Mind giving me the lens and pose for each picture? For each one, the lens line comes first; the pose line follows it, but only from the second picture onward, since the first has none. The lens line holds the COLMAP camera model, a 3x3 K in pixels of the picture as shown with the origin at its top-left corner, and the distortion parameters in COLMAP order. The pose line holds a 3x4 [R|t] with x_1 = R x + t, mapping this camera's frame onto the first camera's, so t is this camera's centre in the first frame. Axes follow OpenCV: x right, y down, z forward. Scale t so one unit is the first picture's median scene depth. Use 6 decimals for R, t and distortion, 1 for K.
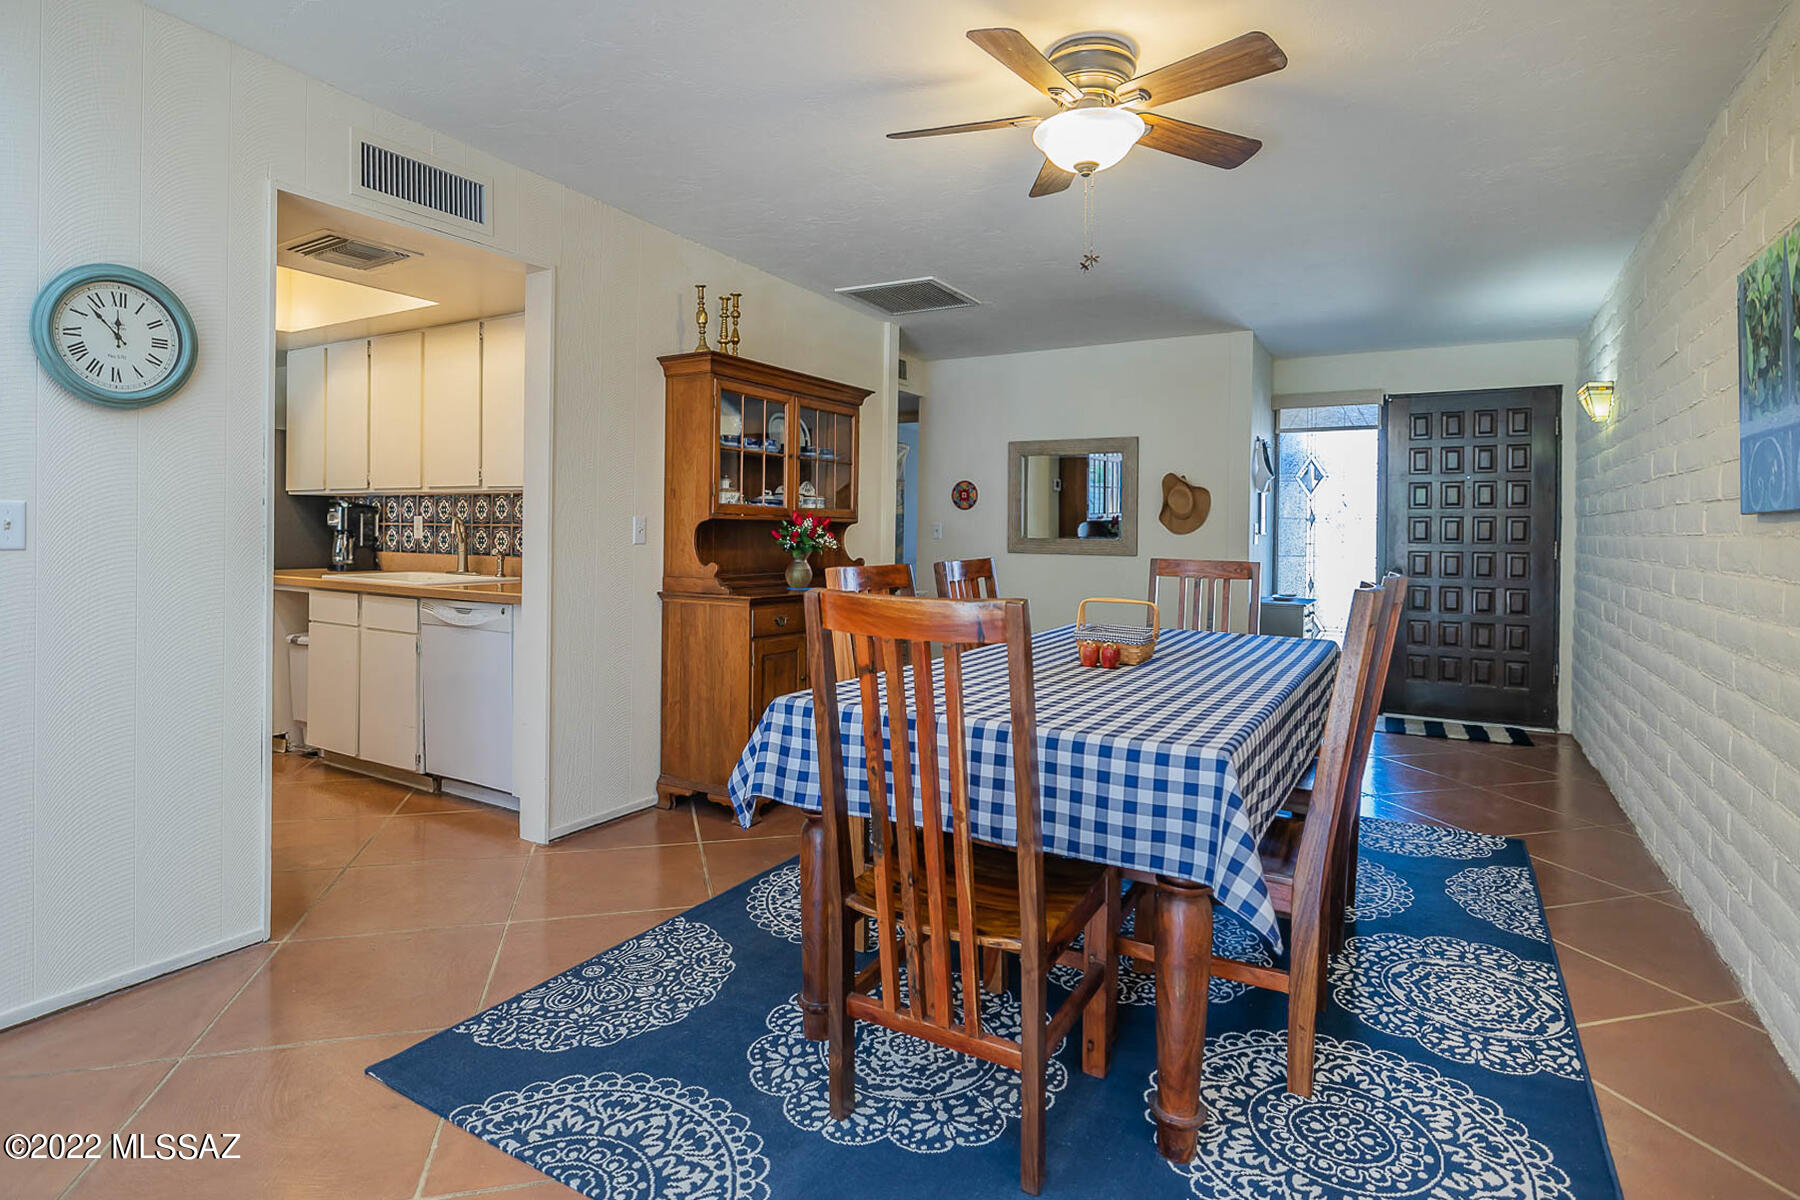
lens RADIAL K [[949.7, 0, 830.9], [0, 949.7, 534.2], [0, 0, 1]] dist [-0.014702, 0.000530]
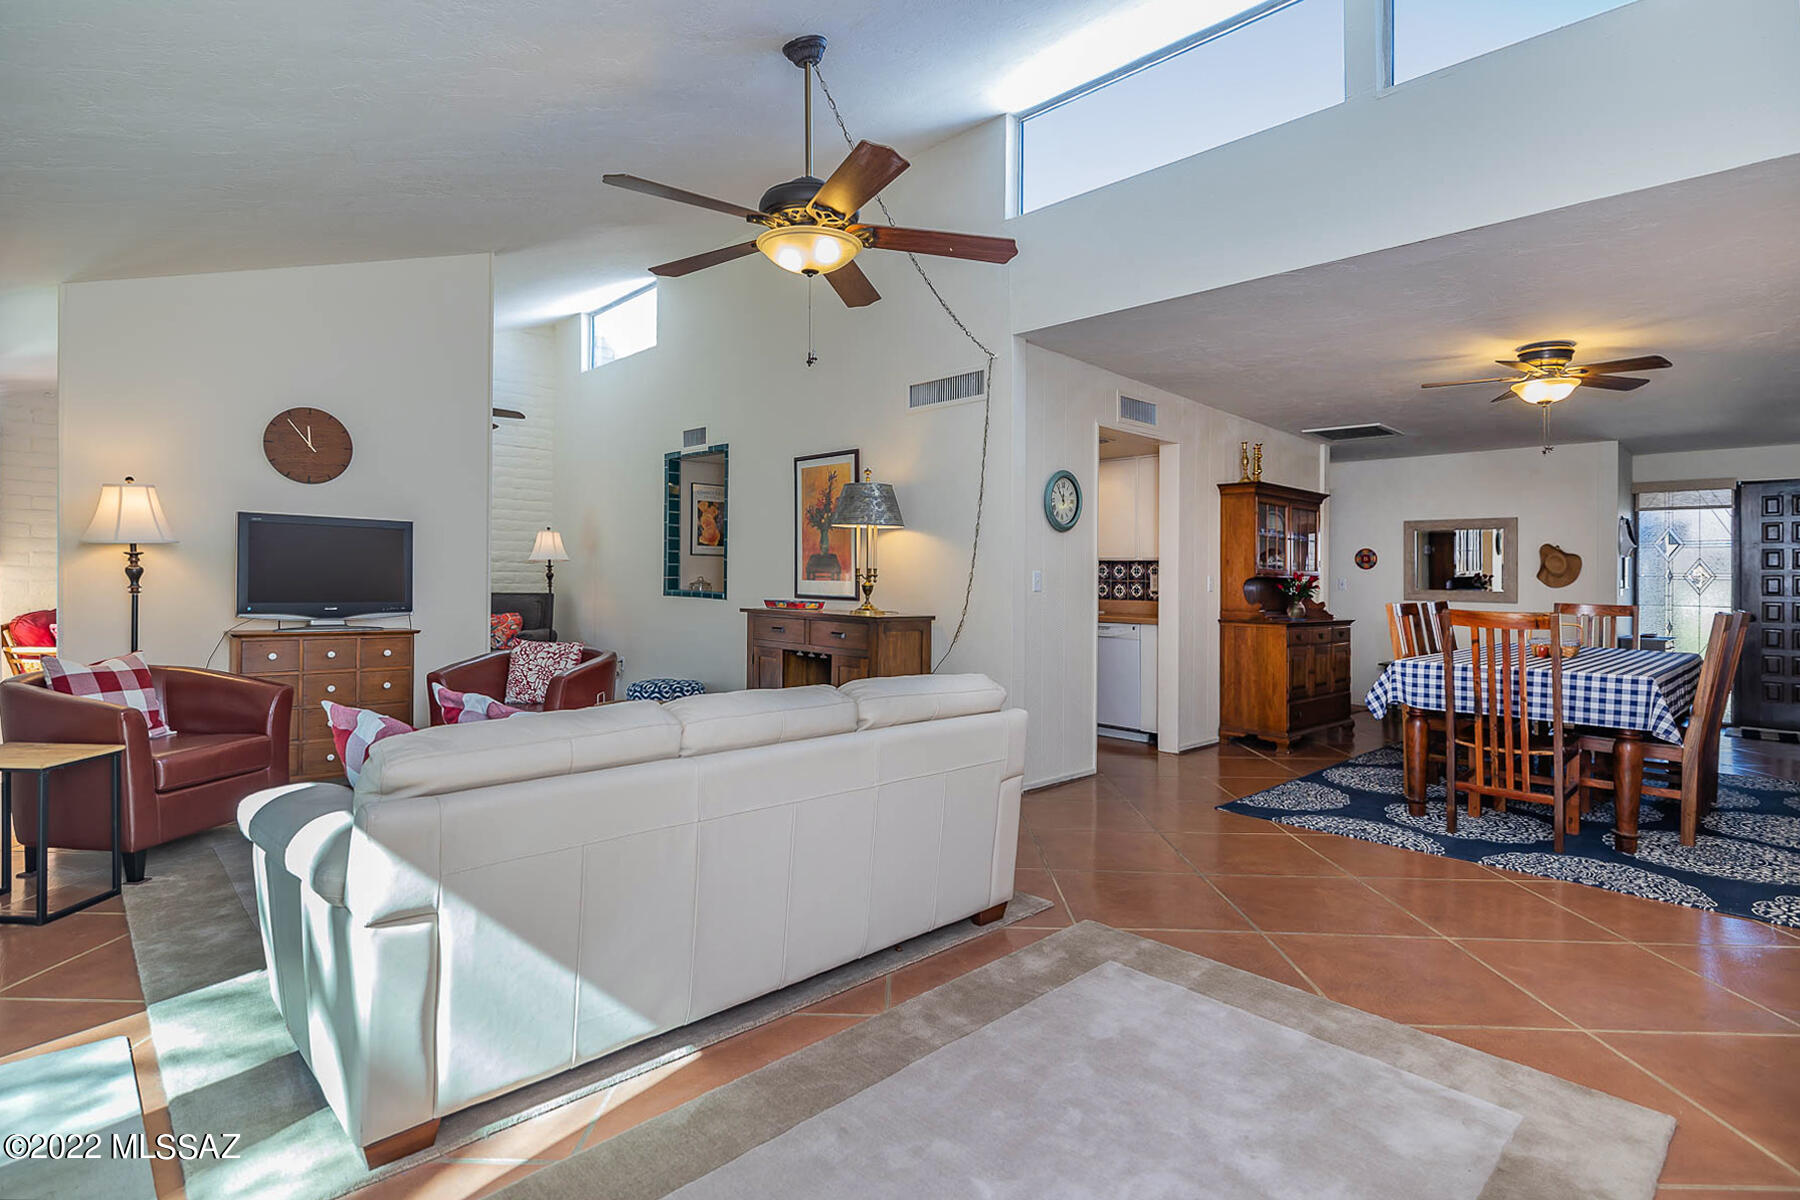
lens RADIAL K [[862.0, 0, 854.7], [0, 862.0, 572.7], [0, 0, 1]] dist [0.001052, -0.002577]
pose [[0.962923, 0.000329, -0.269776, -0.406360], [-0.004546, 0.999877, -0.015006, 0.001907], [0.269738, 0.015677, 0.962806, -0.715353]]
